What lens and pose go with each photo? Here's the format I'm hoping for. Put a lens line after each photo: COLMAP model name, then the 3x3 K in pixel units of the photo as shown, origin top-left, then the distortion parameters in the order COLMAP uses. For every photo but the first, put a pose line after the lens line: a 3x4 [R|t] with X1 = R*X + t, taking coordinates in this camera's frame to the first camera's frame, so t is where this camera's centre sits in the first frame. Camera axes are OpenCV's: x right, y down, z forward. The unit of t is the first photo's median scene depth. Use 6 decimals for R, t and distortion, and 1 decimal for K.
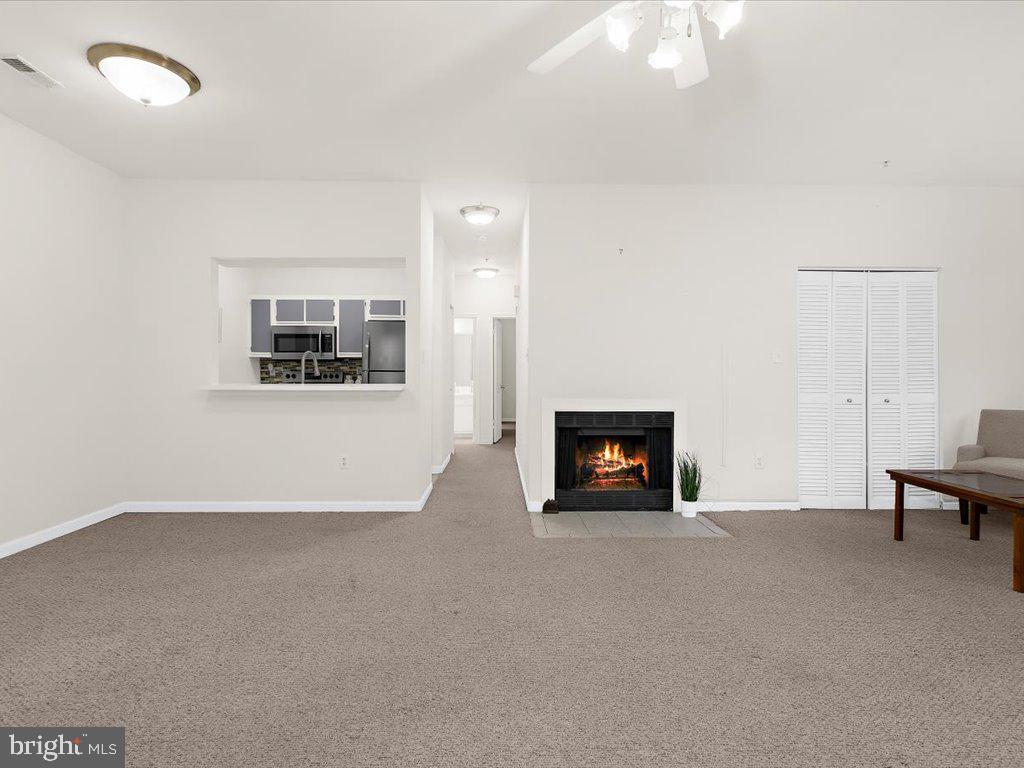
lens RADIAL K [[519.8, 0, 510.0], [0, 519.8, 373.1], [0, 0, 1]] dist [-0.002724, -0.000718]
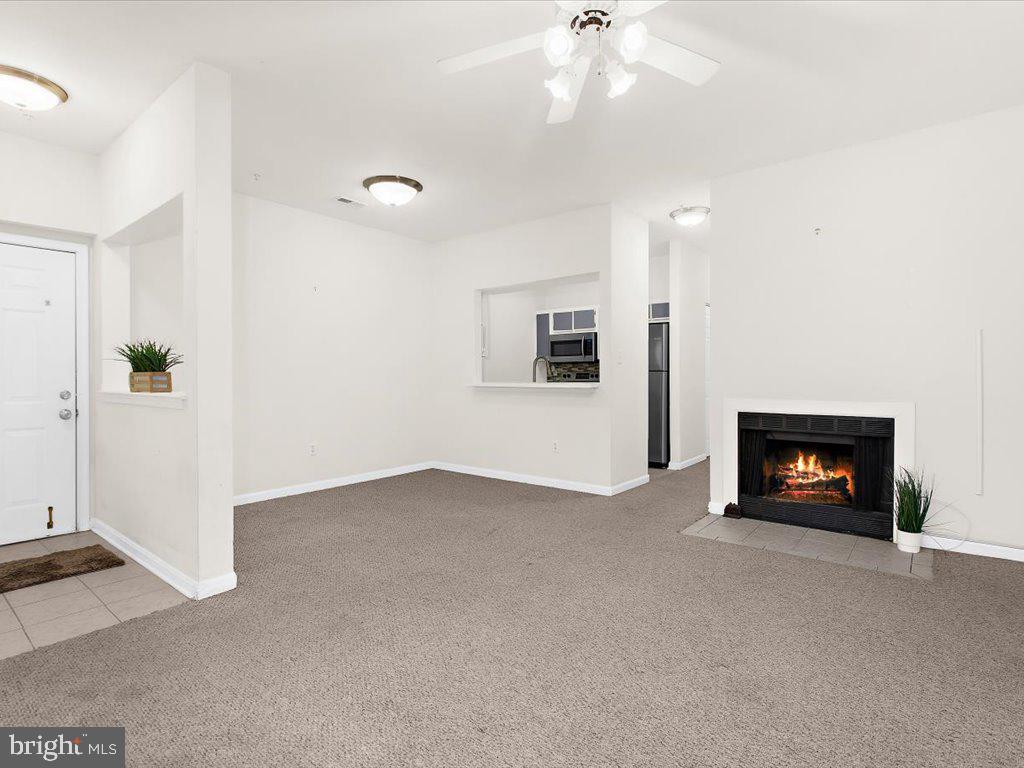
lens RADIAL K [[519.8, 0, 510.0], [0, 519.8, 373.1], [0, 0, 1]] dist [-0.002724, -0.000718]
pose [[0.765025, -0.008871, -0.643939, 0.378494], [0.010298, 0.999946, -0.001541, -0.000203], [0.643918, -0.005452, 0.765075, 0.003956]]
